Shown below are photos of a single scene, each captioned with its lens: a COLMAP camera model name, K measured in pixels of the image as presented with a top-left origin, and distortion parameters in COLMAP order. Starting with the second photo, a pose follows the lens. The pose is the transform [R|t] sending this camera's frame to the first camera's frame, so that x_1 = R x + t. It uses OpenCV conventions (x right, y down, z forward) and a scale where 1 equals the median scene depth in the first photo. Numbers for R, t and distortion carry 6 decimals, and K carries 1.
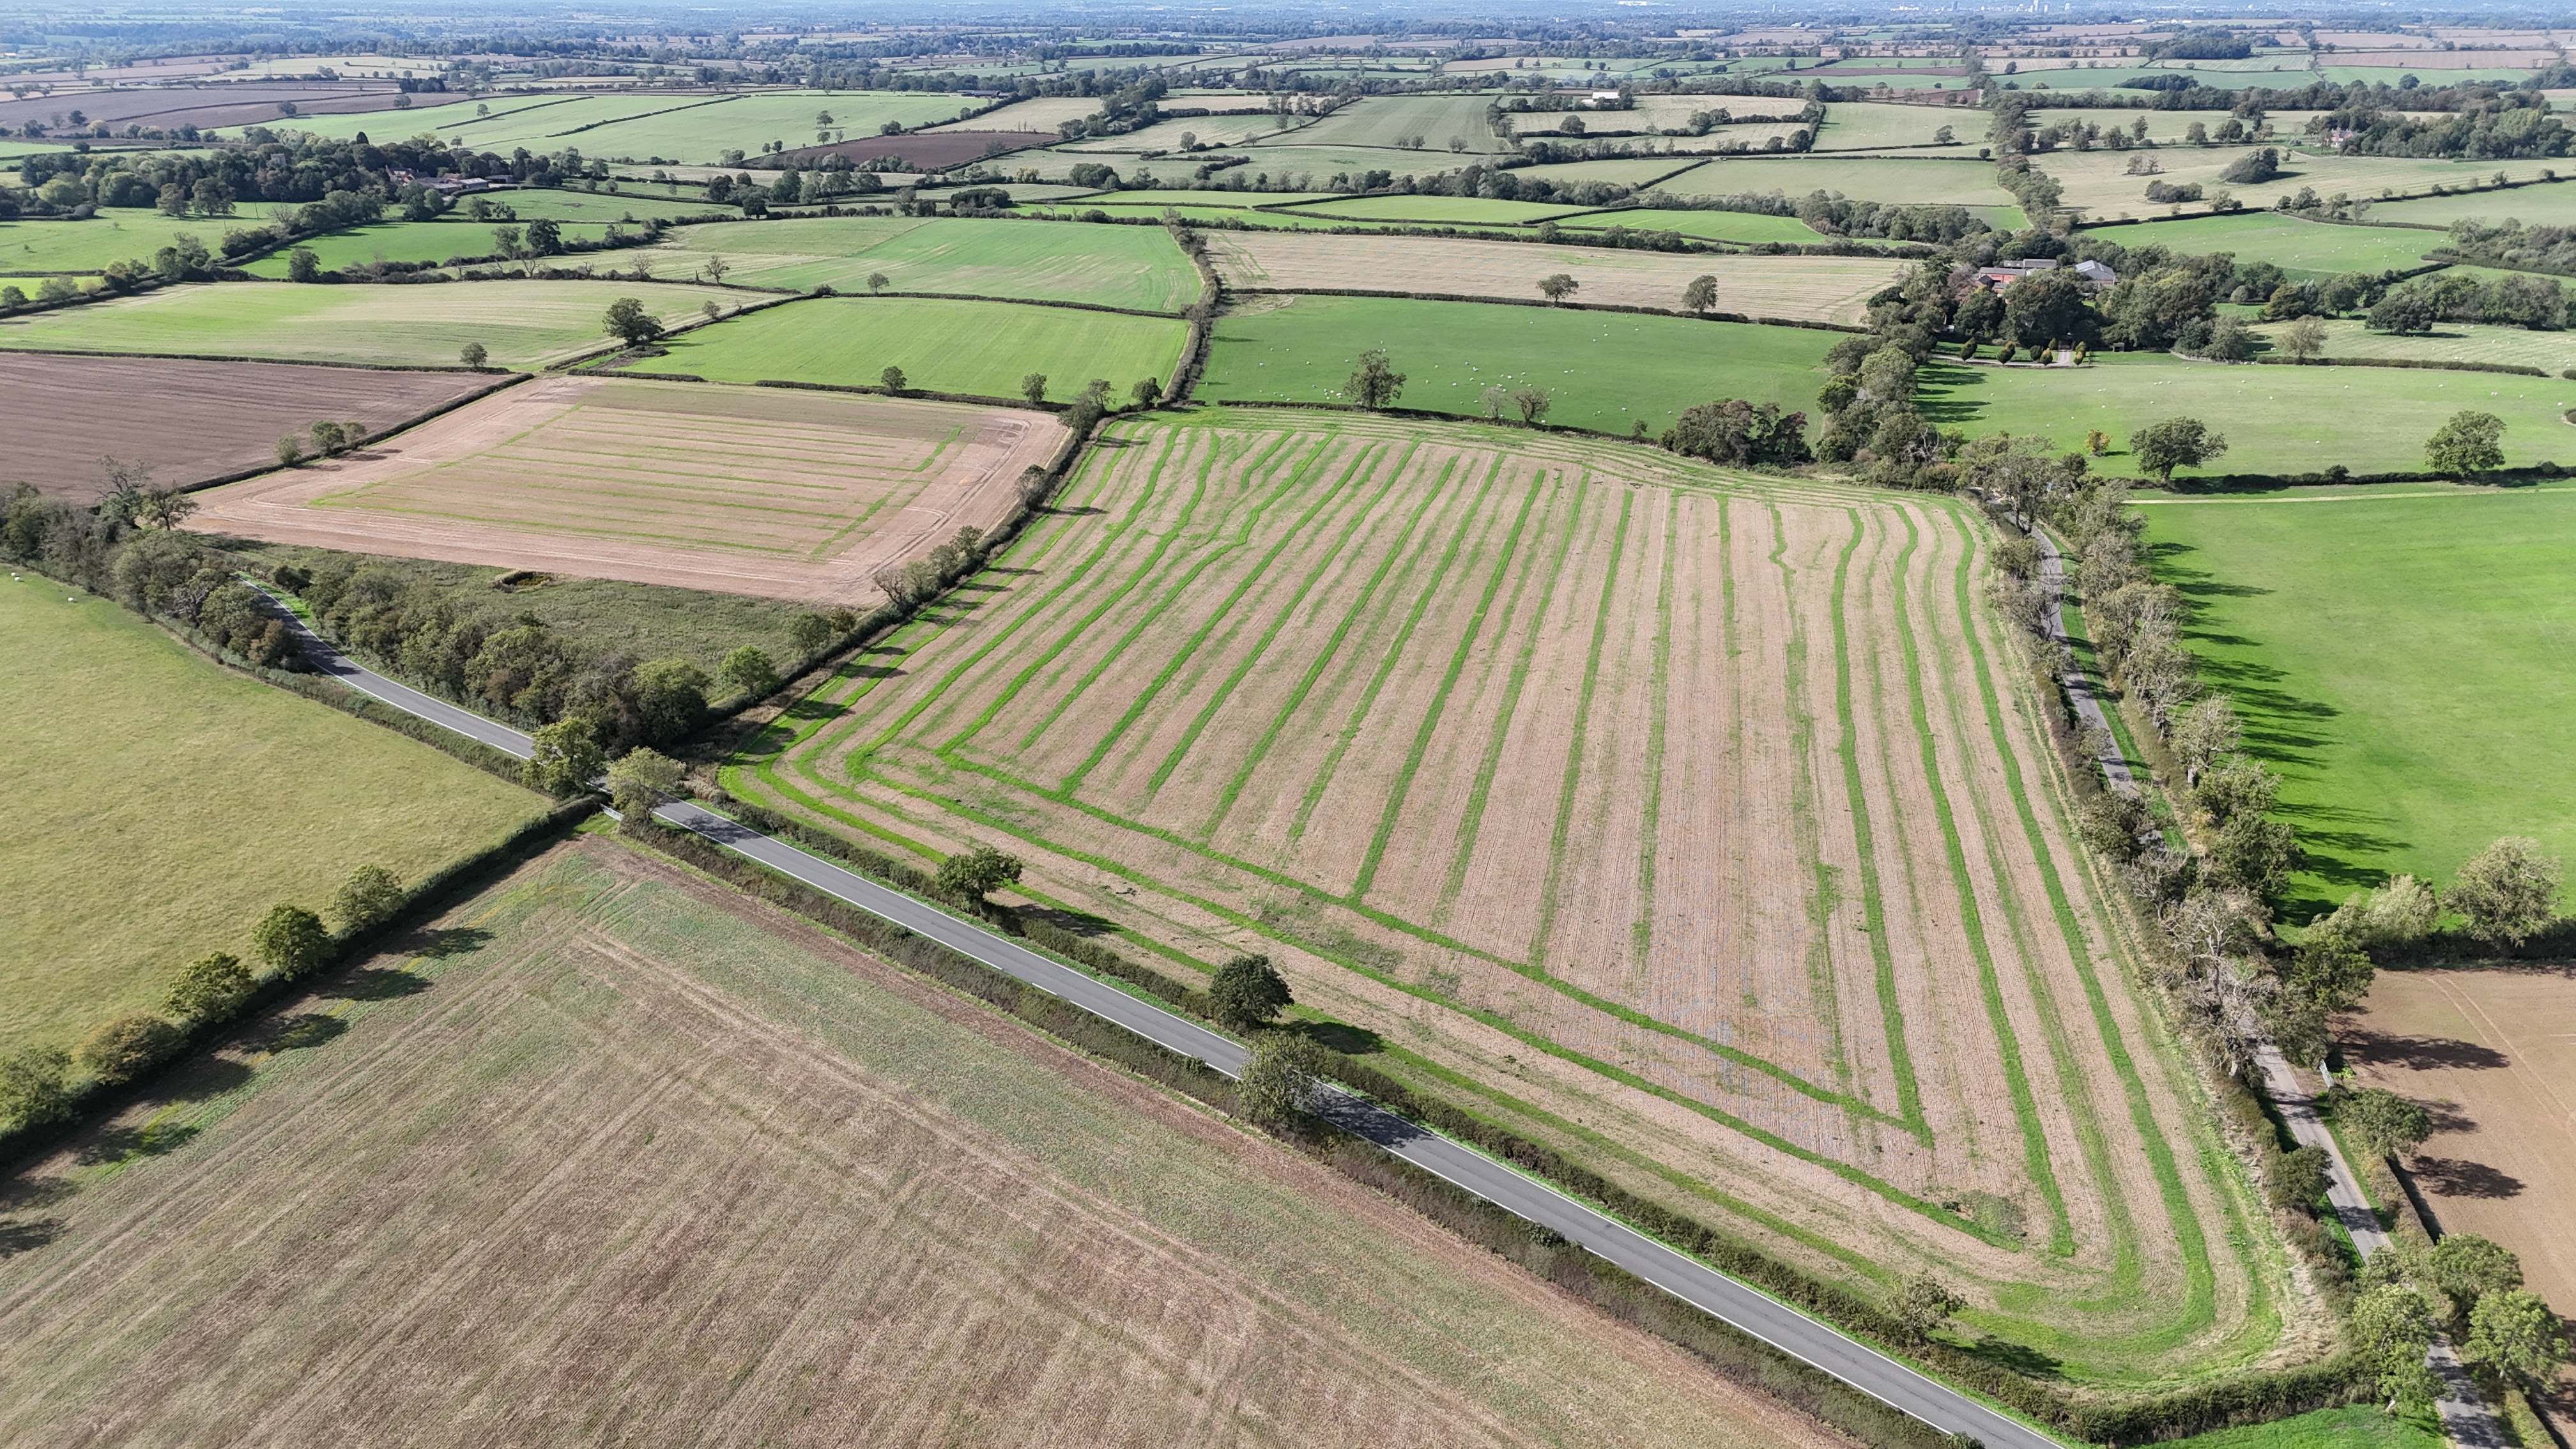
lens RADIAL K [[1882.9, 0, 1295.9], [0, 1882.9, 738.7], [0, 0, 1]] dist [0.076120, -0.071111]
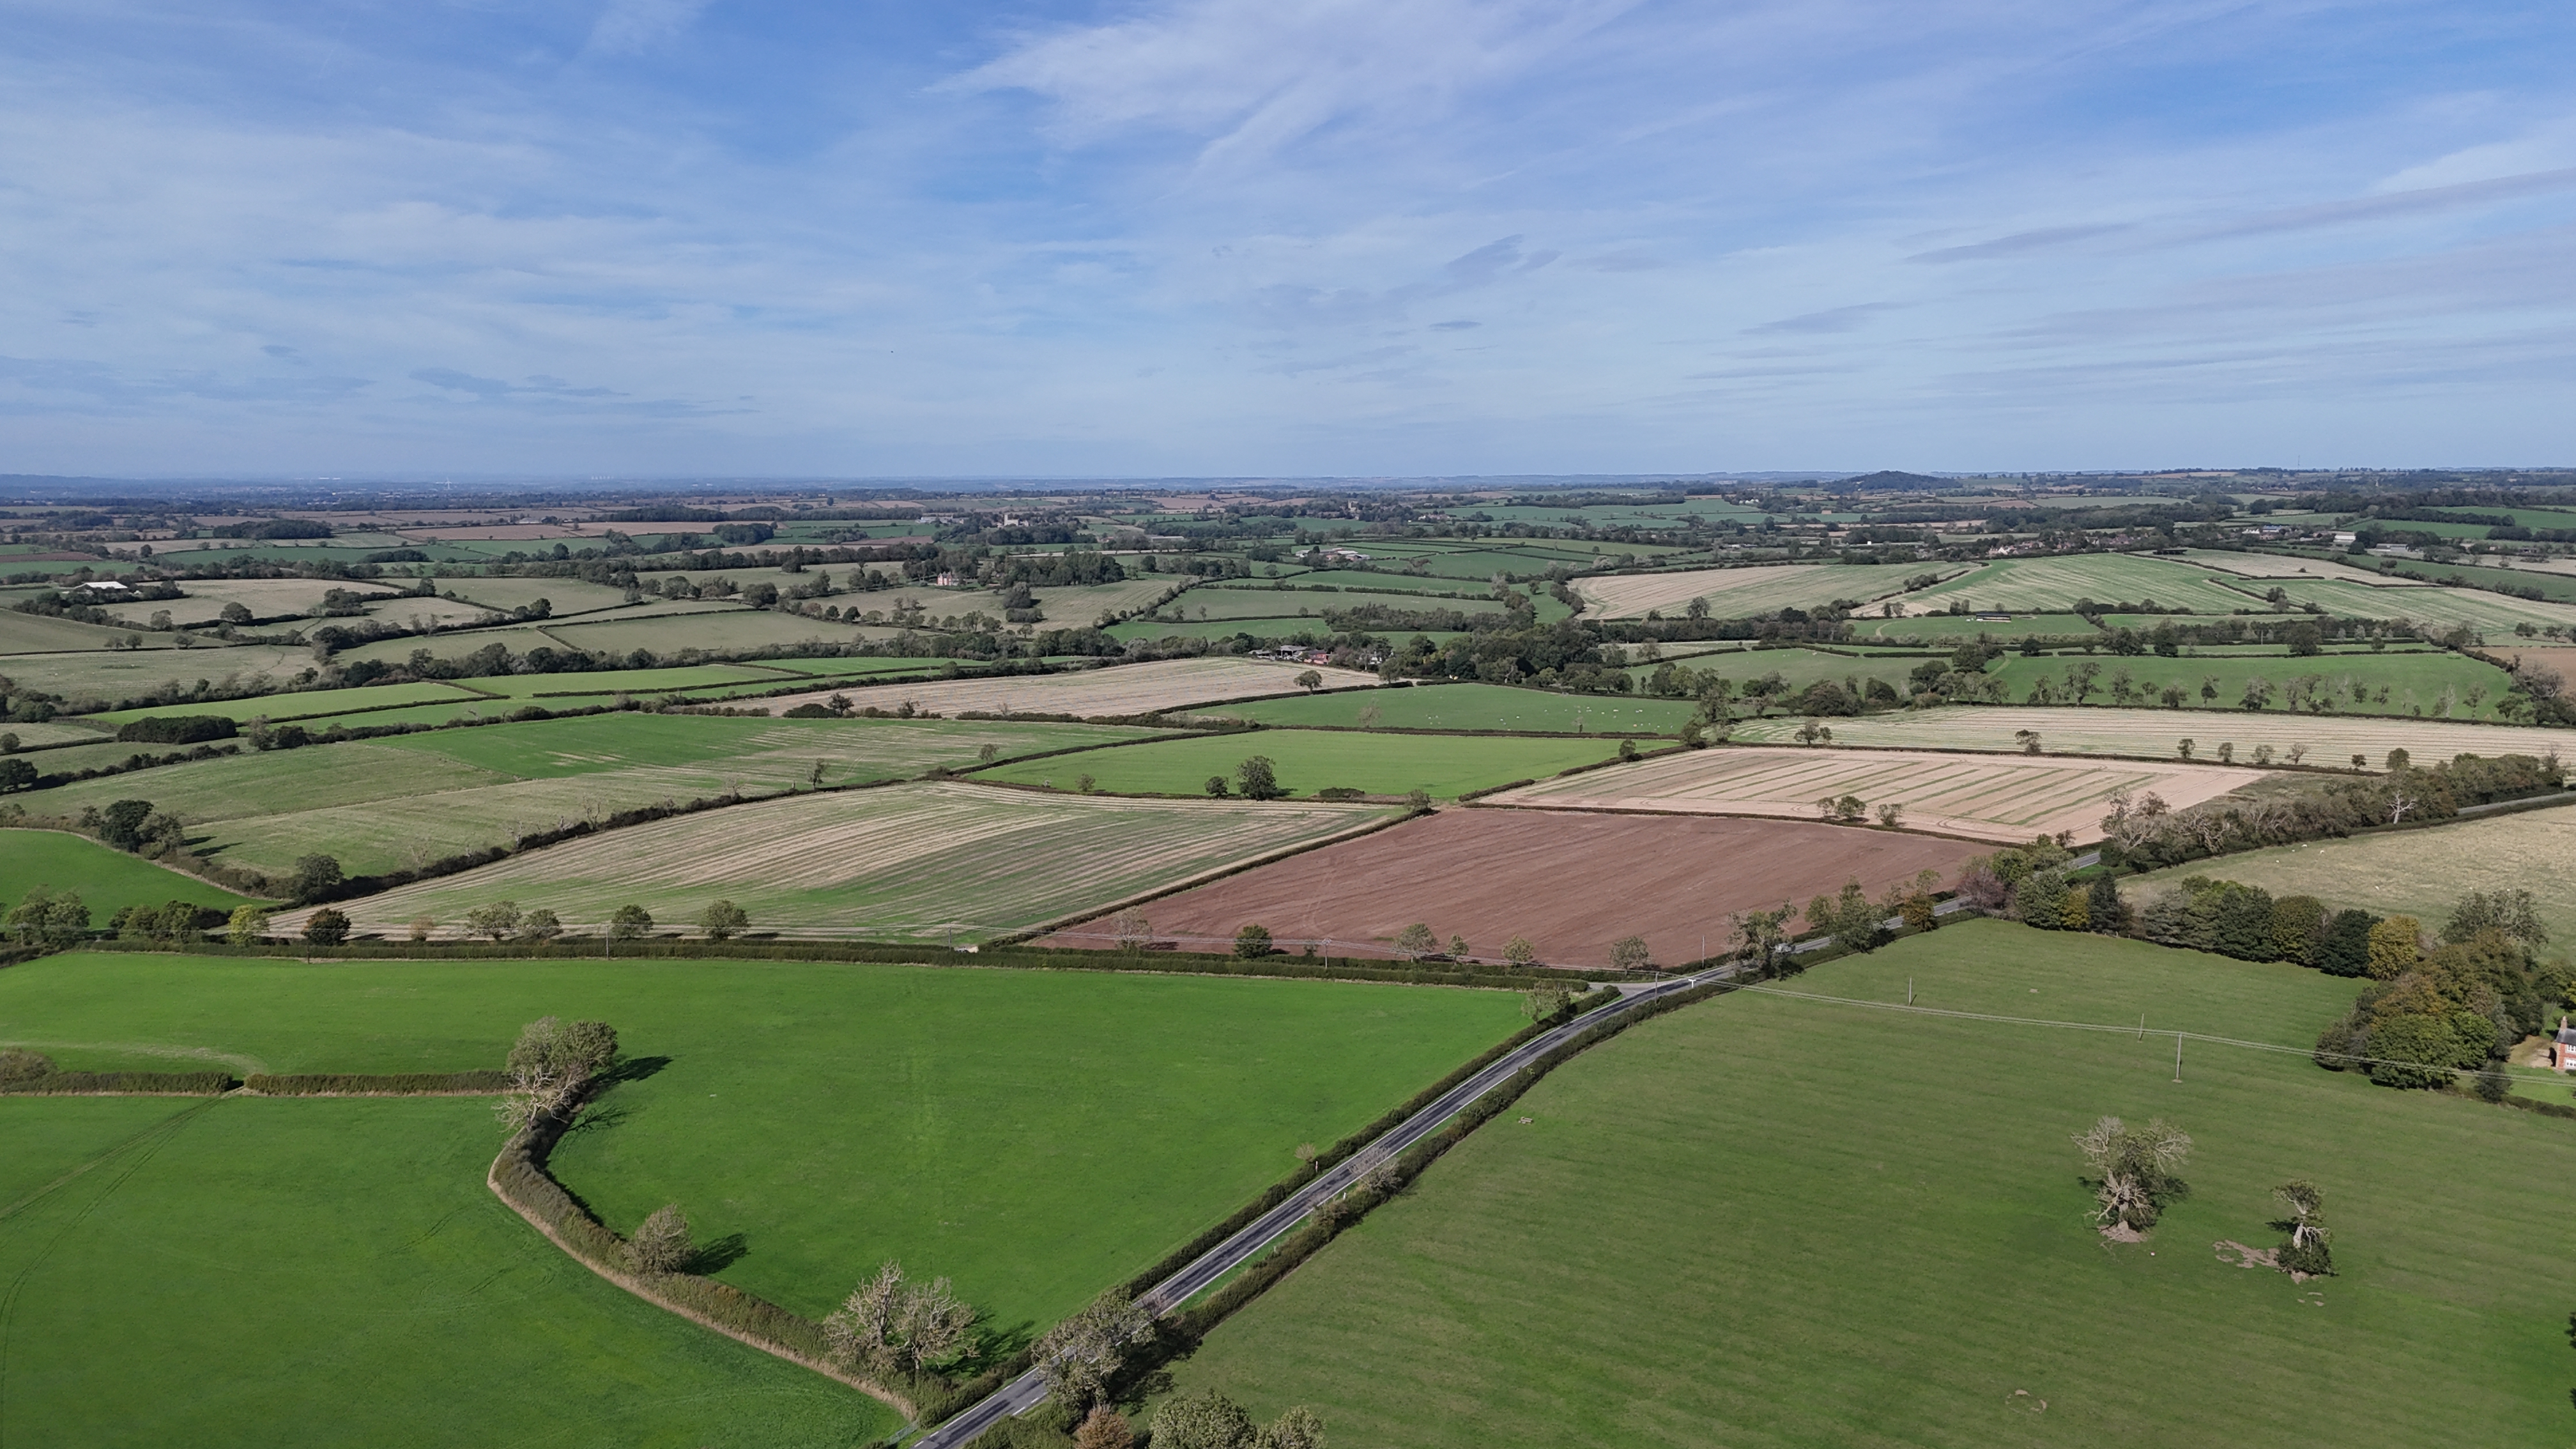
lens RADIAL K [[1887.4, 0, 1295.3], [0, 1887.4, 721.9], [0, 0, 1]] dist [0.083889, -0.082342]
pose [[0.397905, -0.122239, 0.909247, -1.074709], [0.340379, 0.940017, -0.022581, -0.187673], [-0.851947, 0.318473, 0.415645, 0.478004]]
